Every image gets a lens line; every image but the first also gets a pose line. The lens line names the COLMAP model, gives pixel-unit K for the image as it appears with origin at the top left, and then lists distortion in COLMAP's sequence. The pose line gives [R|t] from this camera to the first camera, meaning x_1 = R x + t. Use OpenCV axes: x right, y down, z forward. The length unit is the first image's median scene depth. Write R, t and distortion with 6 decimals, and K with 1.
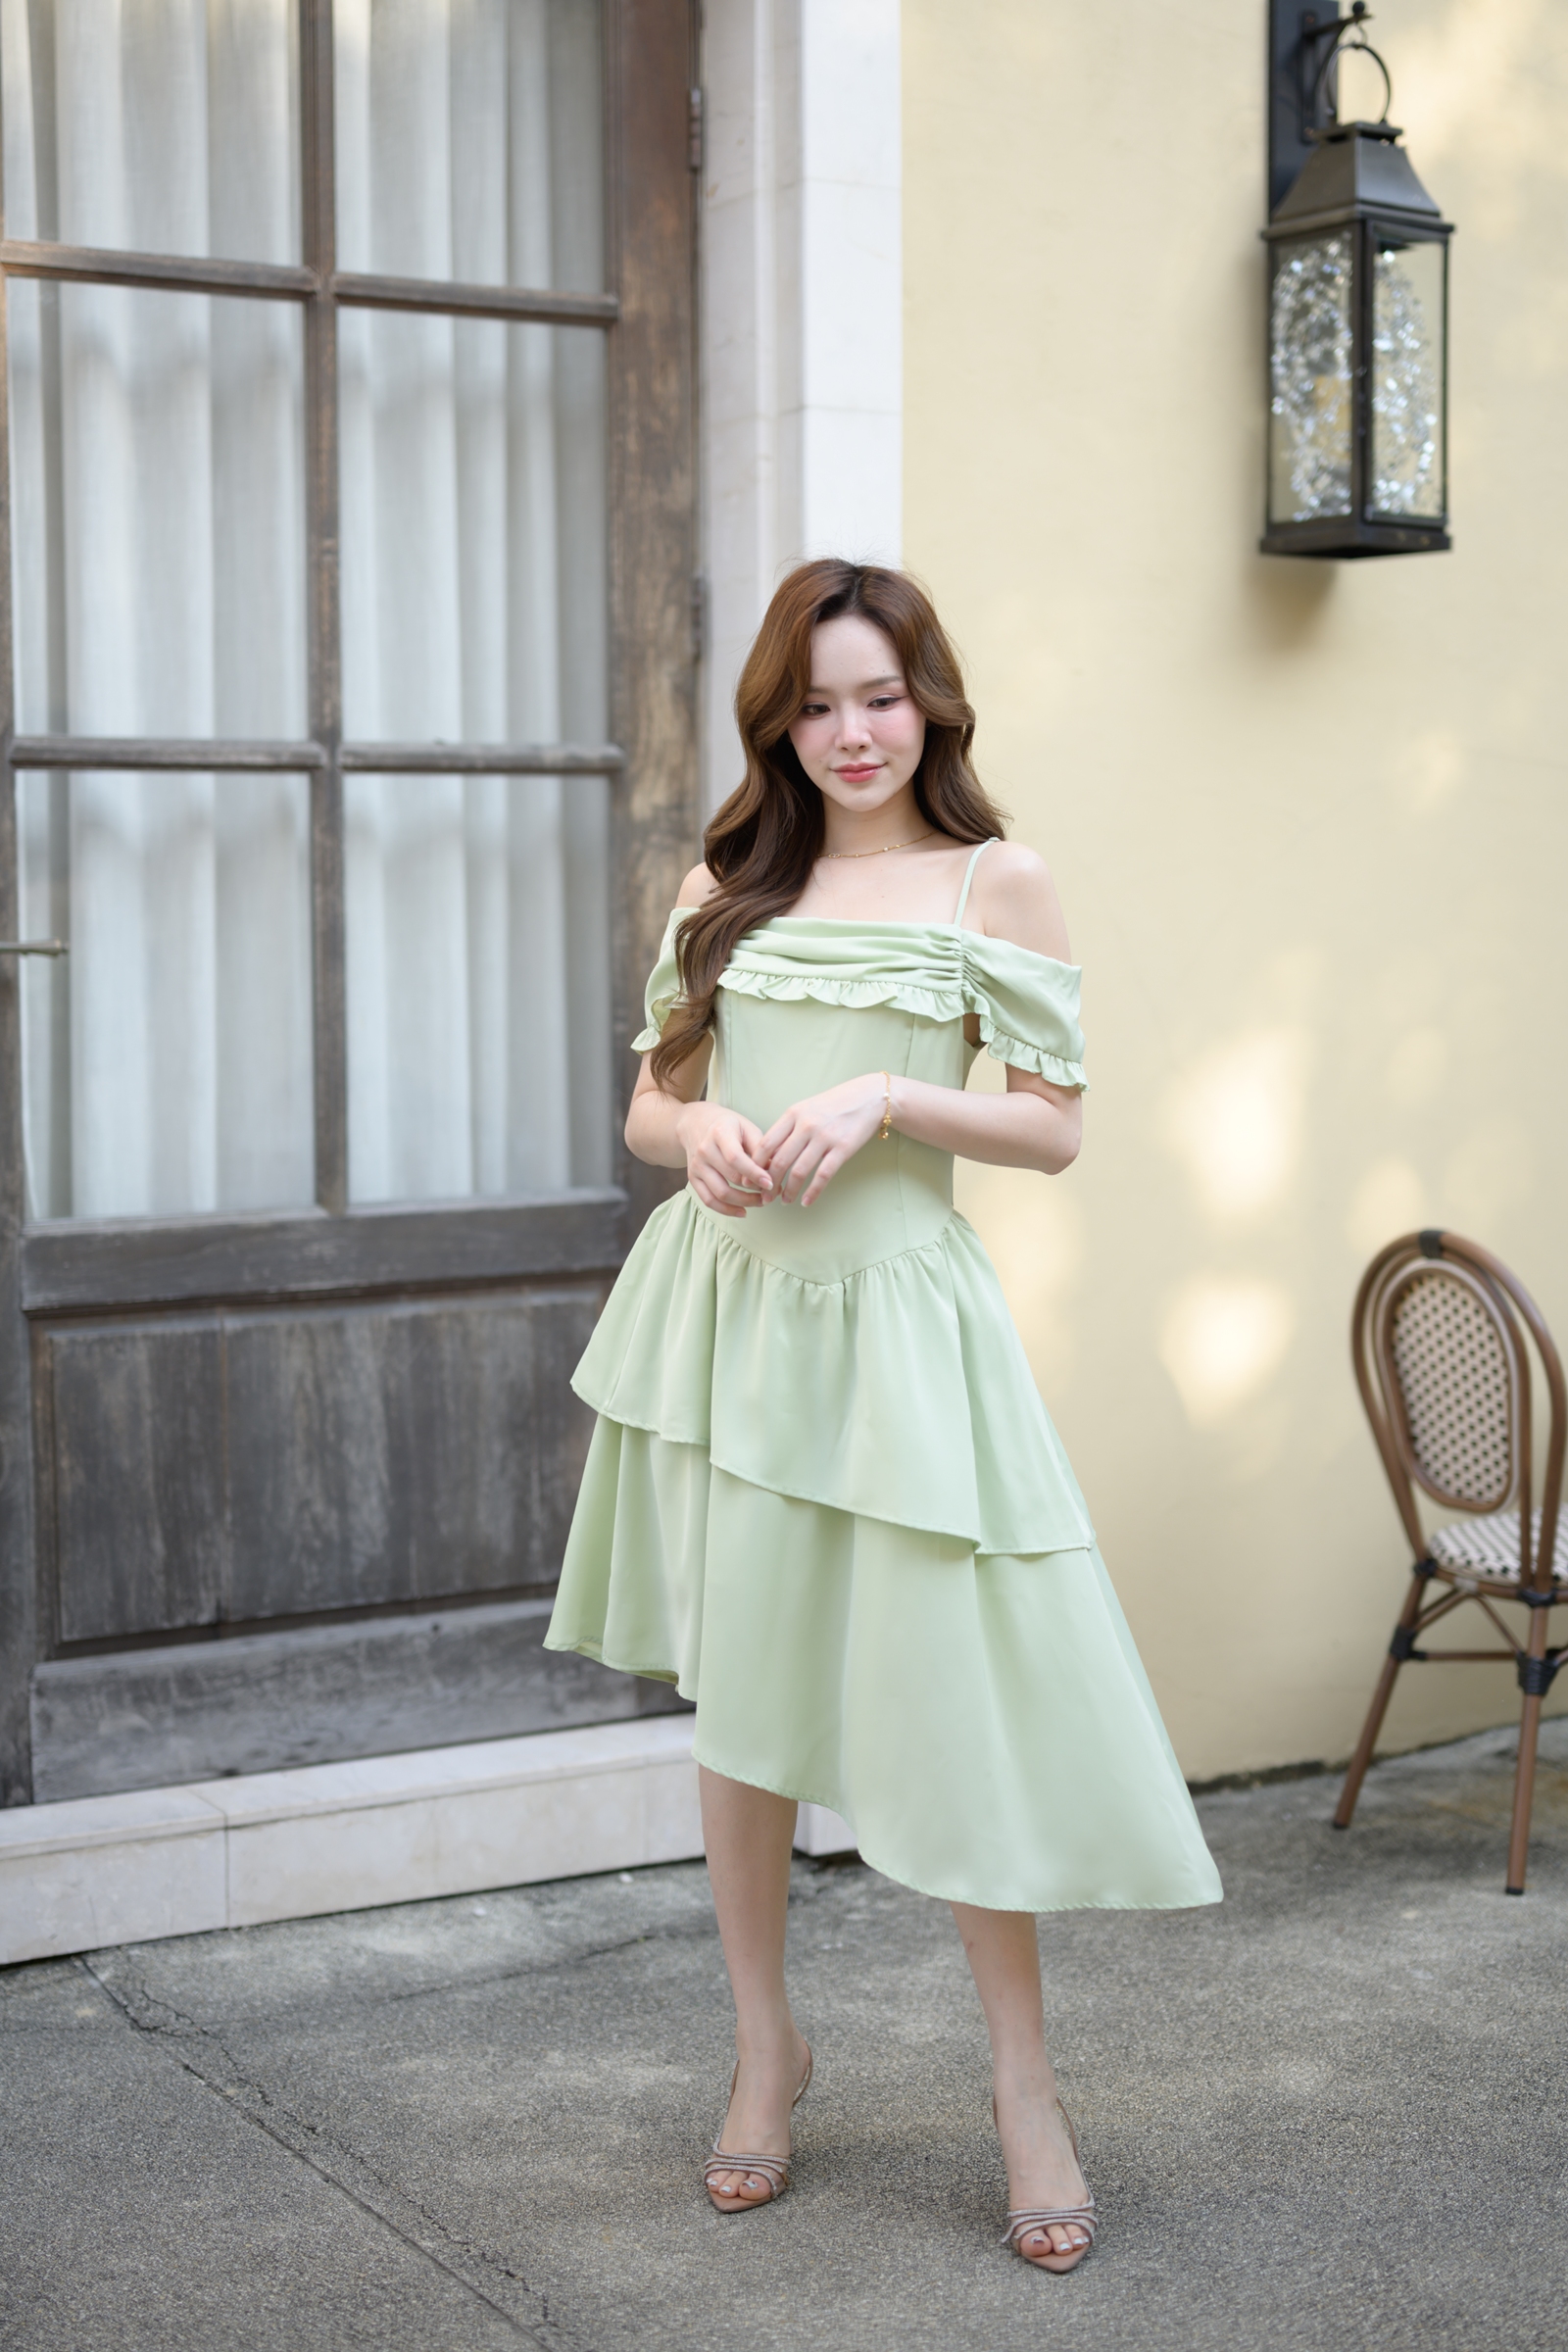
lens RADIAL K [[3299.0, 0, 799.3], [0, 3299.0, 1127.8], [0, 0, 1]] dist [-0.030776, 0.088223]
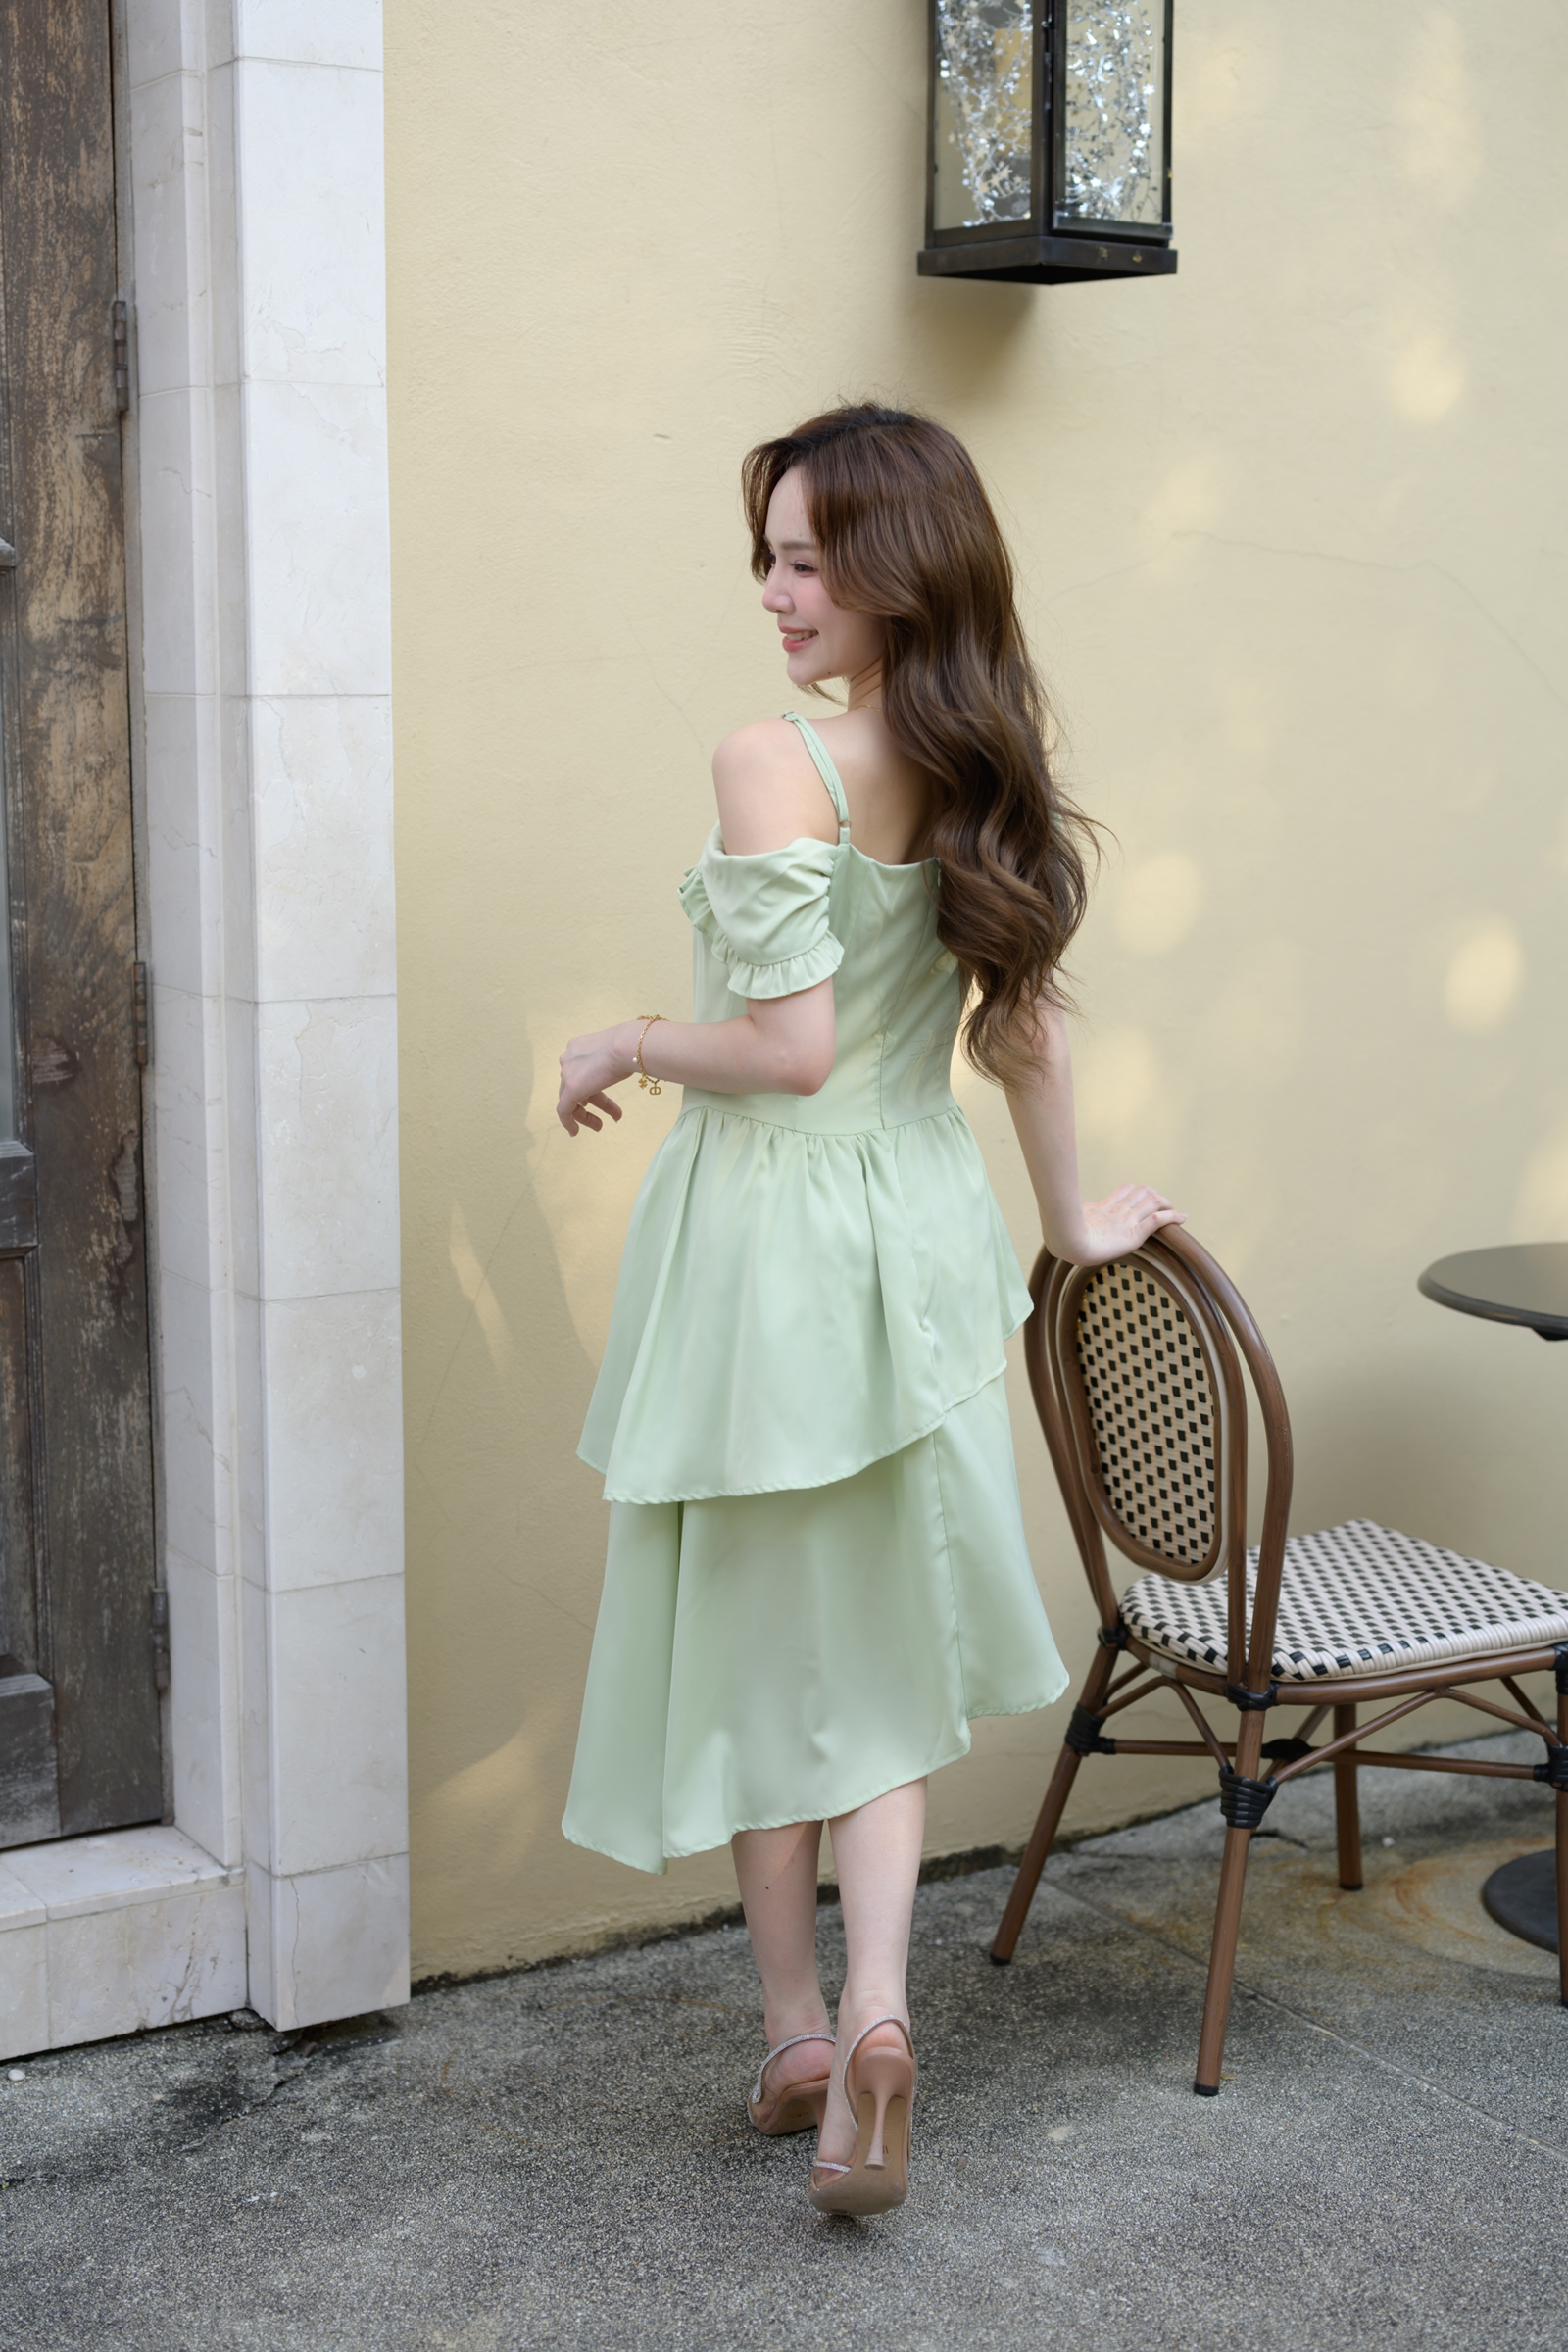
lens RADIAL K [[3343.9, 0, 793.3], [0, 3343.9, 1120.3], [0, 0, 1]] dist [-0.008507, 0.069607]
pose [[0.999763, 0.004434, 0.021324, 0.103419], [-0.006166, 0.996627, 0.081838, -0.049265], [-0.020889, -0.081950, 0.996418, 0.253401]]
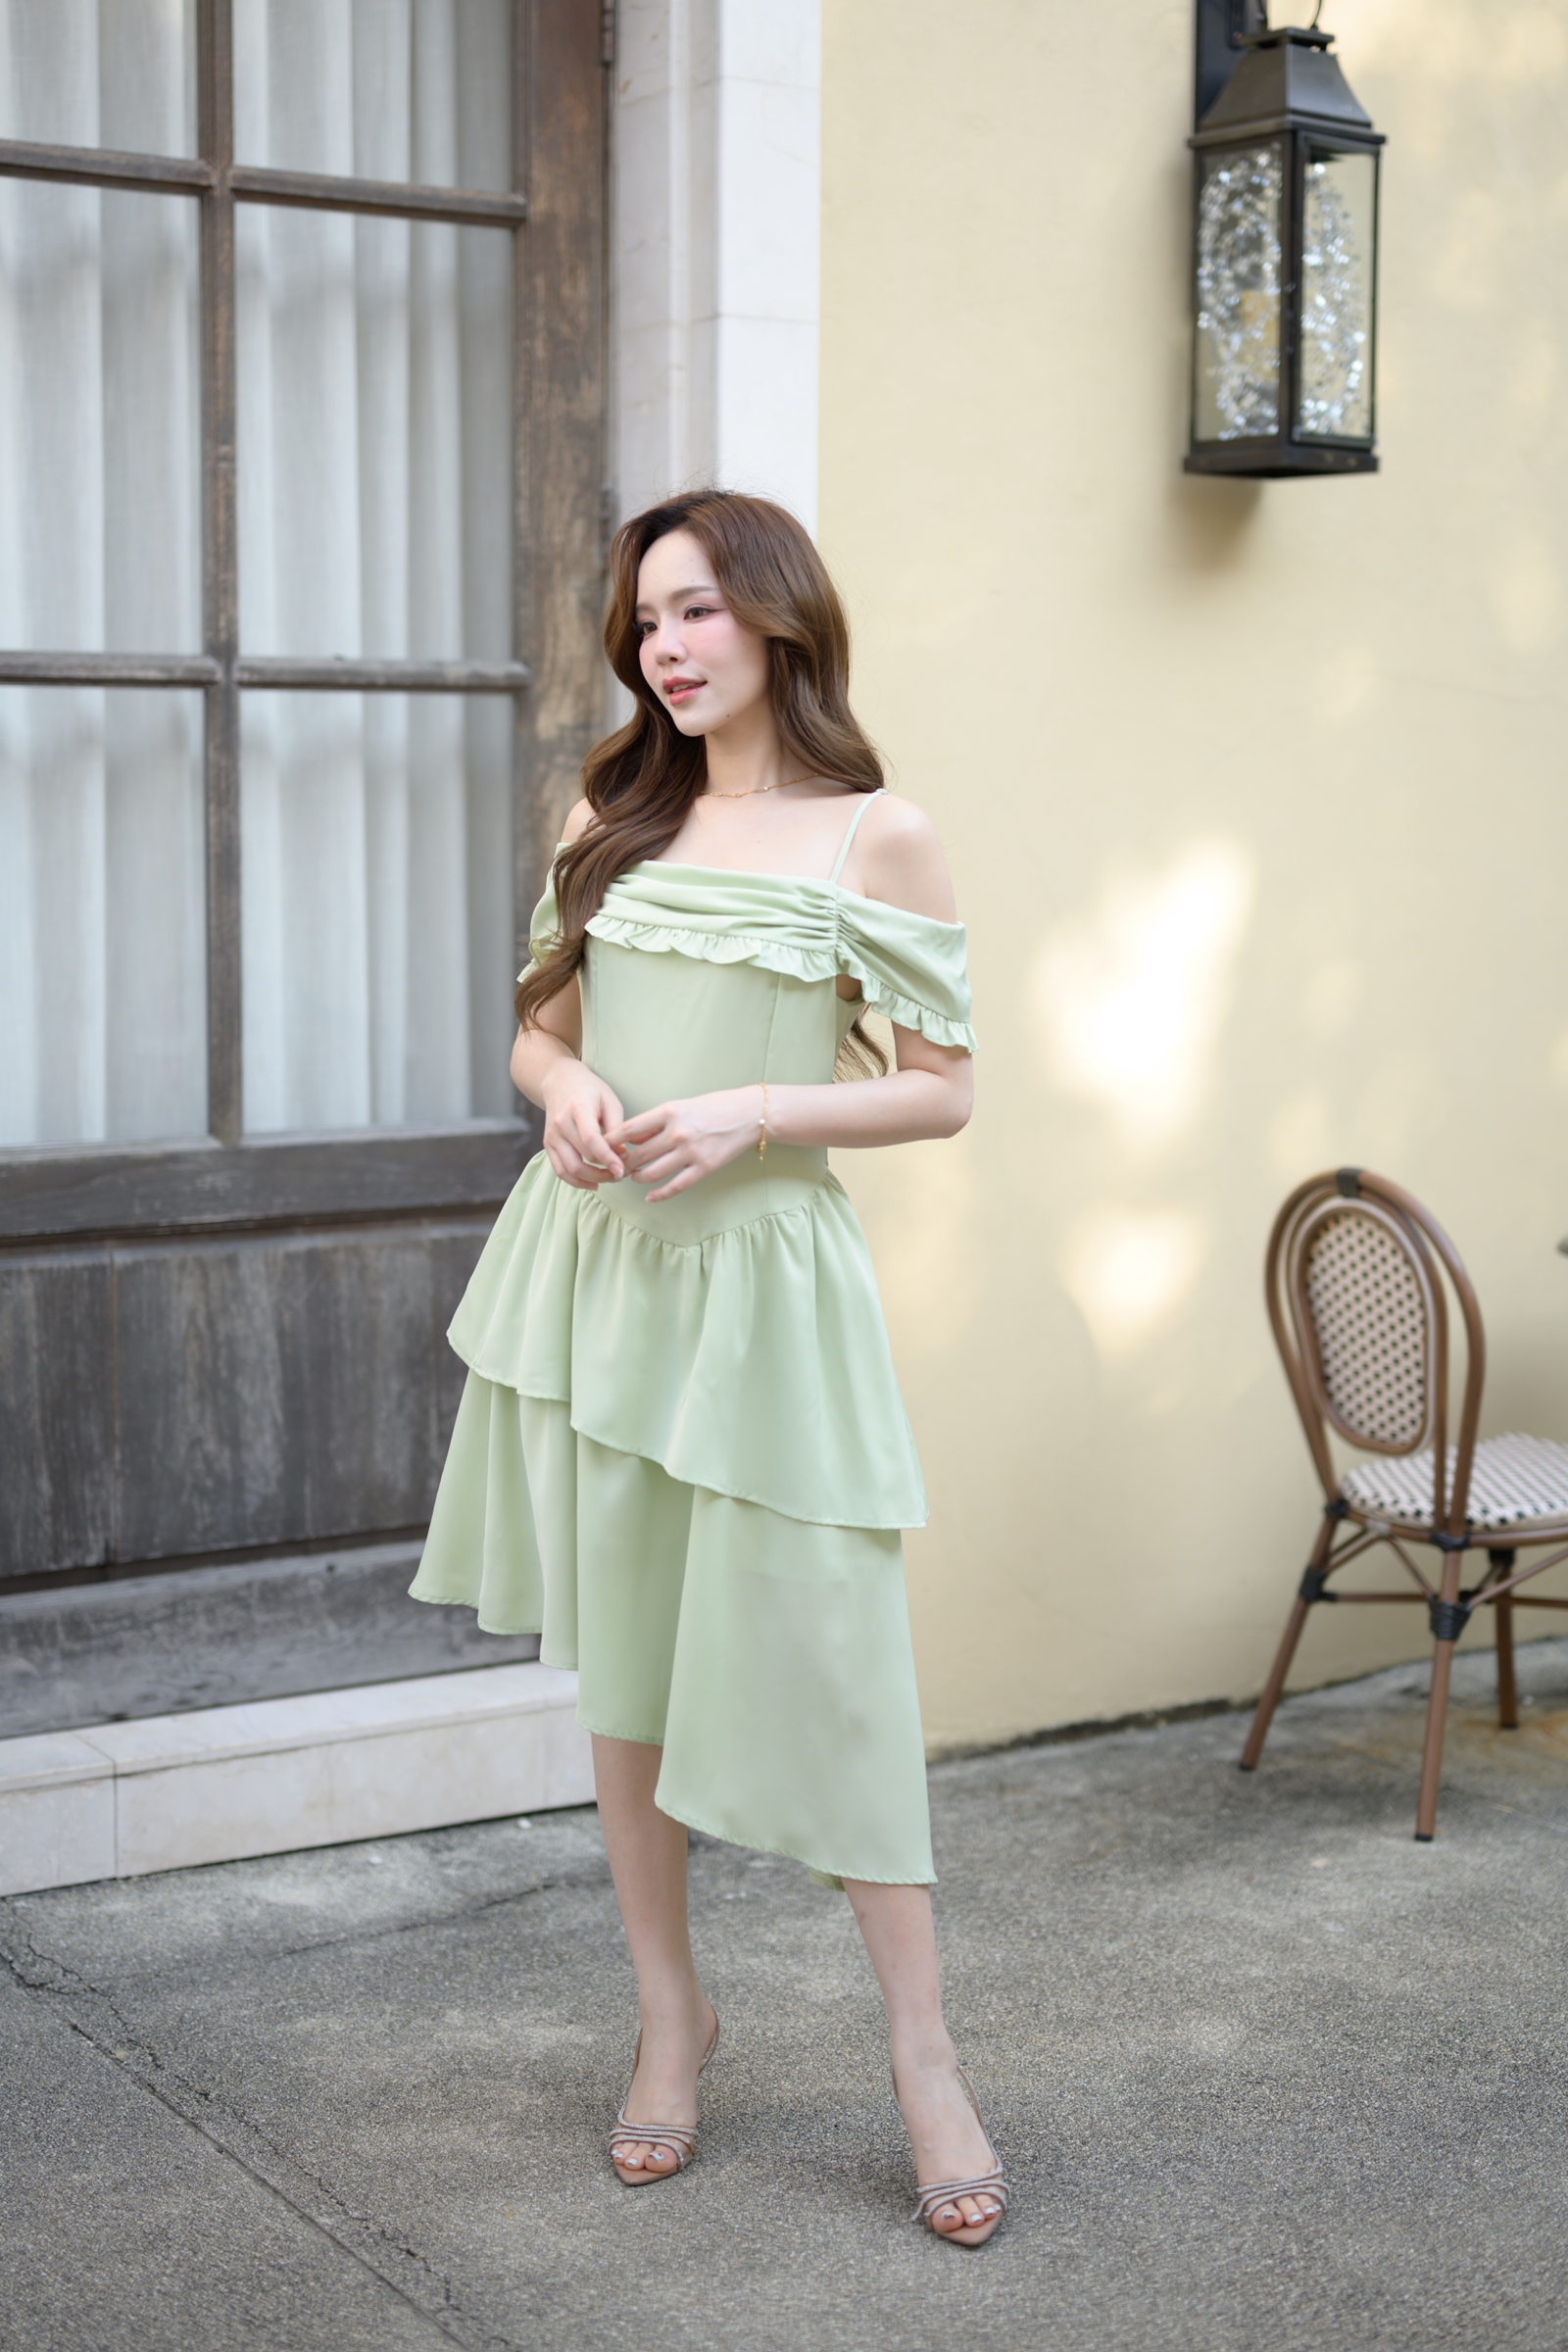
lens RADIAL K [[3299.0, 0, 799.3], [0, 3299.0, 1127.8], [0, 0, 1]] dist [-0.030776, 0.088223]
pose [[0.999344, 0.008214, 0.035278, -0.006970], [-0.009391, 0.999400, 0.033347, -0.012440], [-0.034983, -0.033656, 0.998821, 0.023936]]
